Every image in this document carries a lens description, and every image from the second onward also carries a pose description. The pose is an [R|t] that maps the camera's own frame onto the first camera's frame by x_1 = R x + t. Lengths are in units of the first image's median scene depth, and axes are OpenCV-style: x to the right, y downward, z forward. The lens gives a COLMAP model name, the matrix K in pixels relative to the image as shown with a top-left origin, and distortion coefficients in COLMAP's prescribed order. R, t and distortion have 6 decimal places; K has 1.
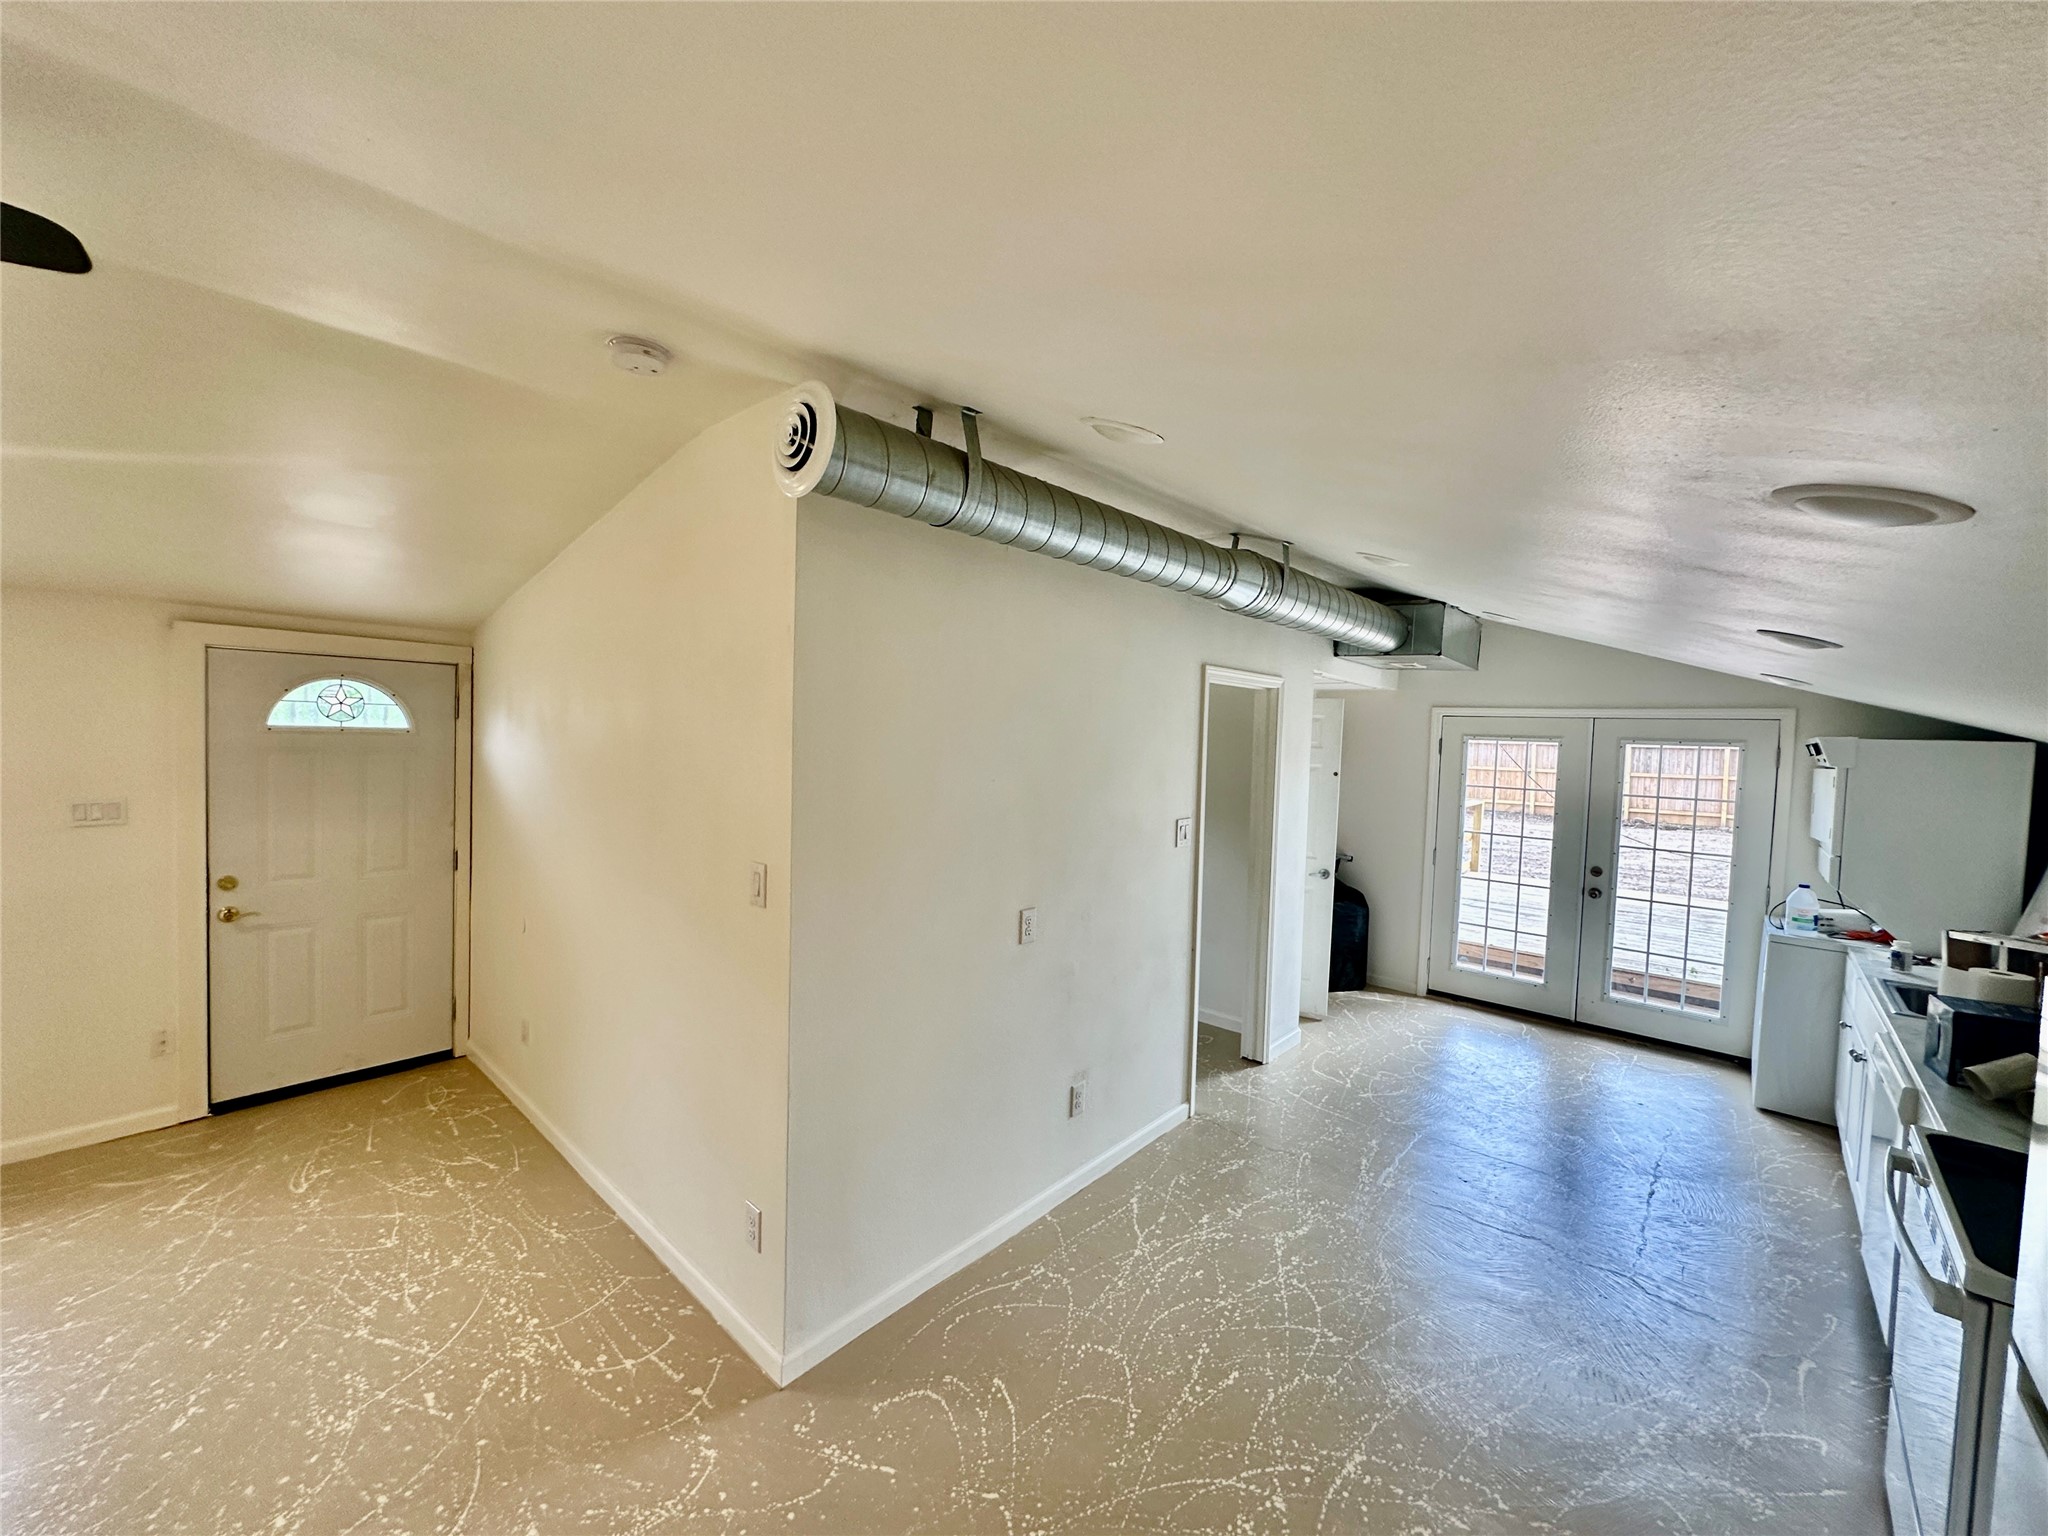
lens RADIAL K [[815.9, 0, 1022.9], [0, 815.9, 772.8], [0, 0, 1]] dist [-0.003127, 0.000737]
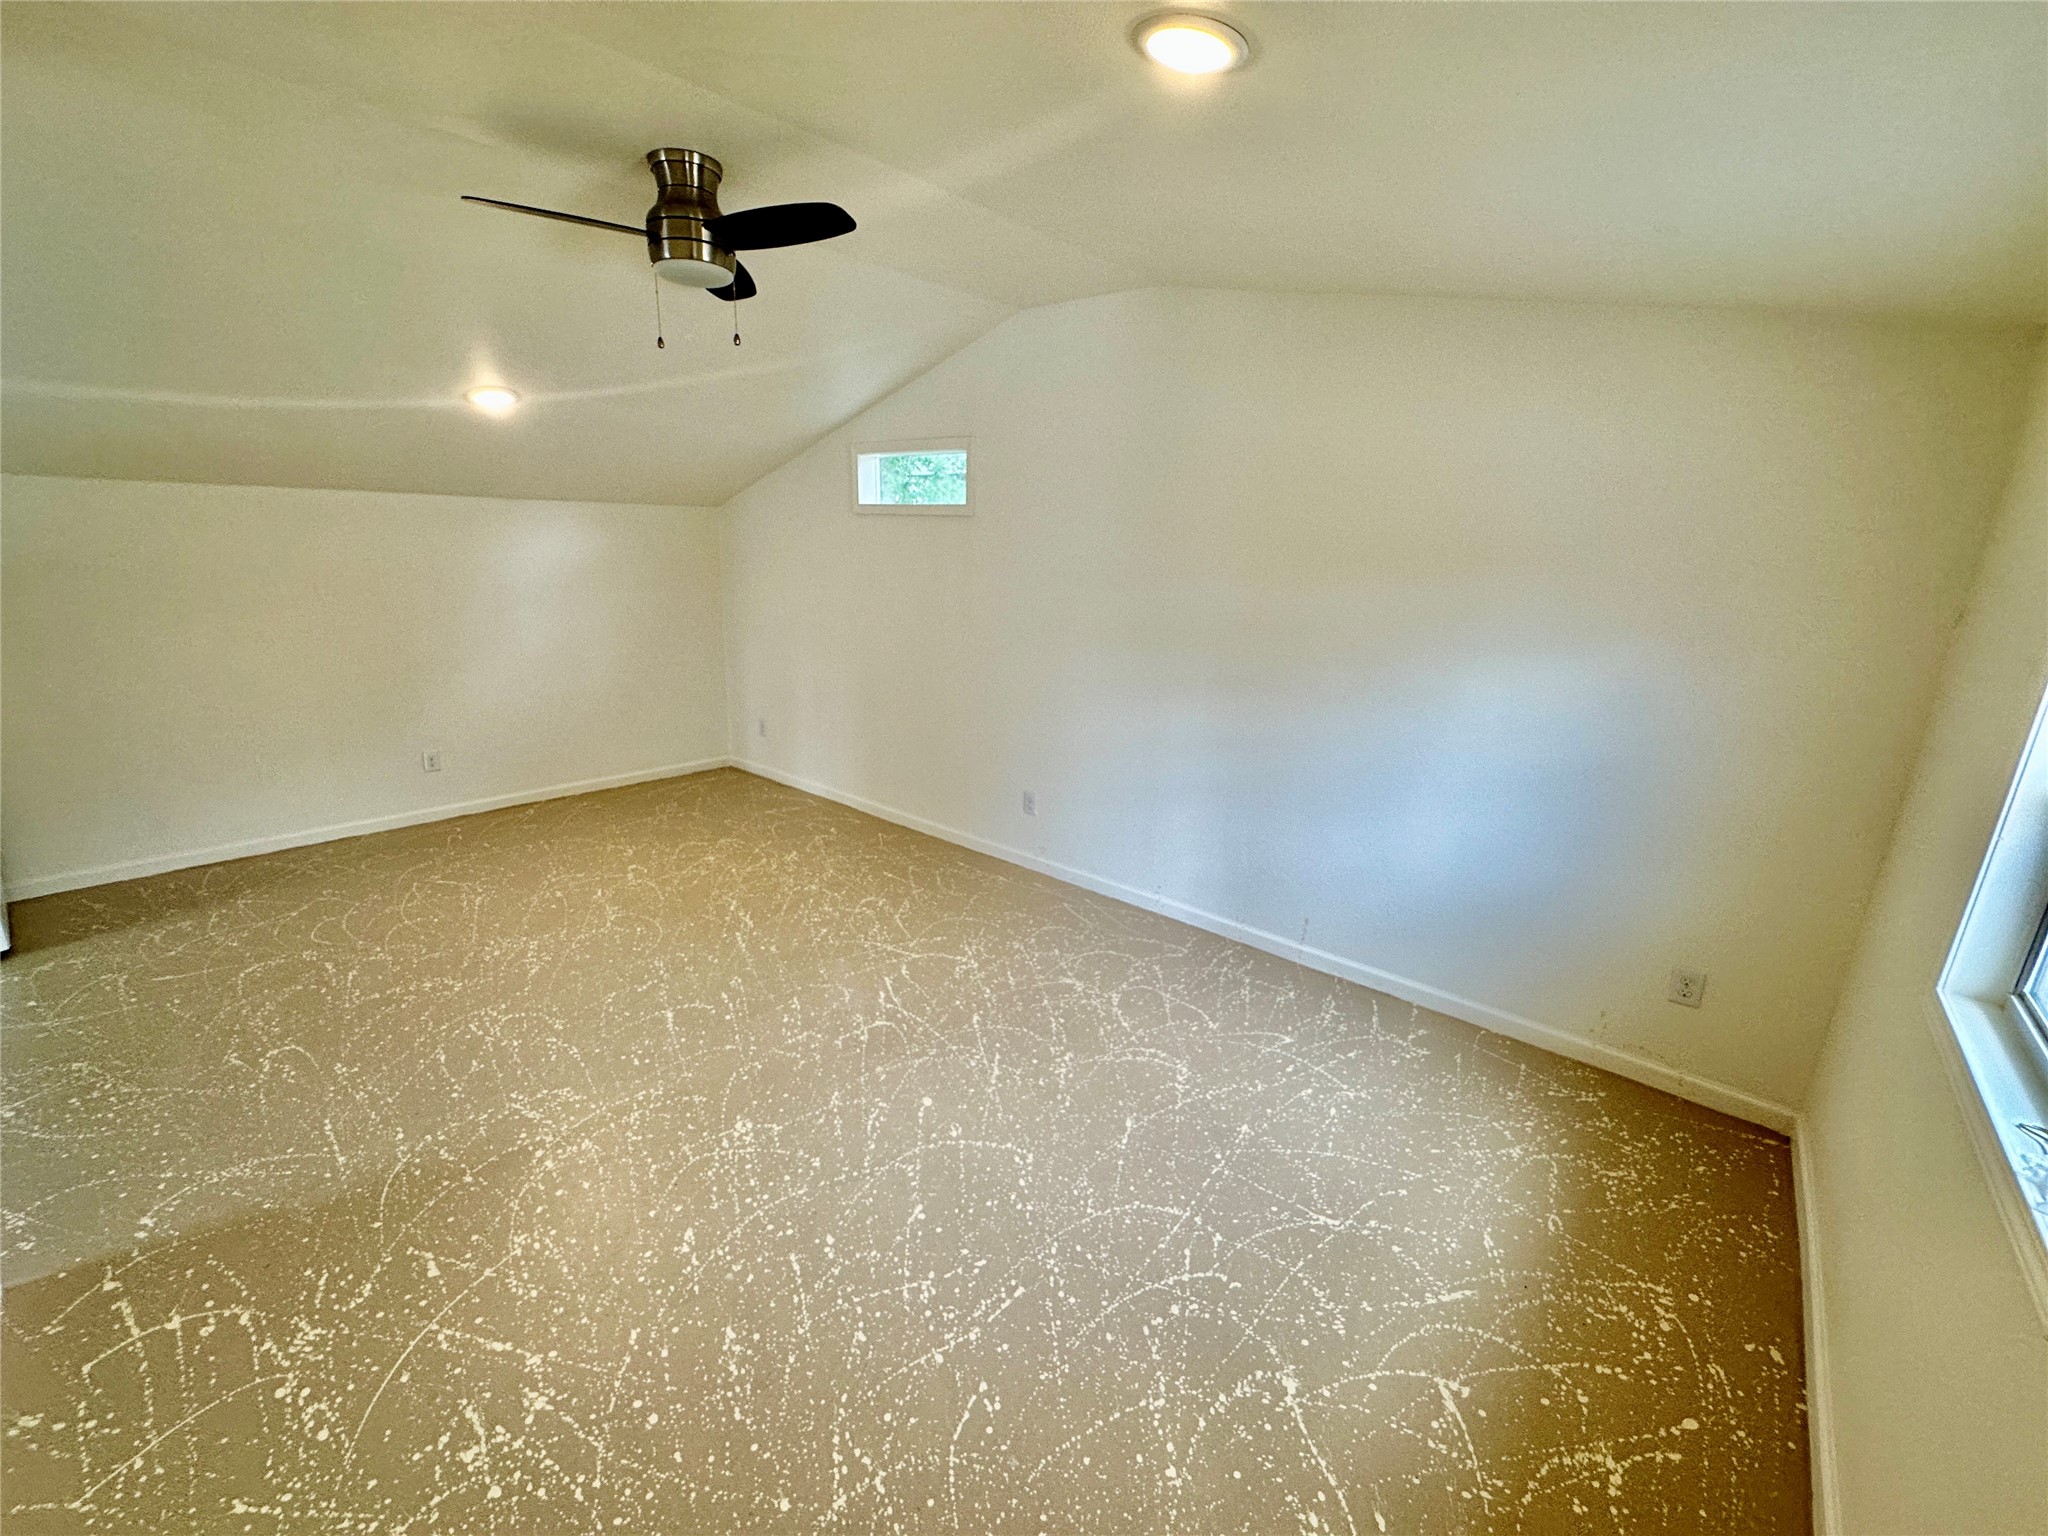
lens RADIAL K [[815.9, 0, 1020.9], [0, 815.9, 766.7], [0, 0, 1]] dist [-0.003127, 0.000737]
pose [[-0.998185, -0.052428, -0.029637, -0.832684], [-0.059023, 0.949446, 0.308331, -0.039883], [0.011974, 0.309520, -0.950817, 1.065995]]
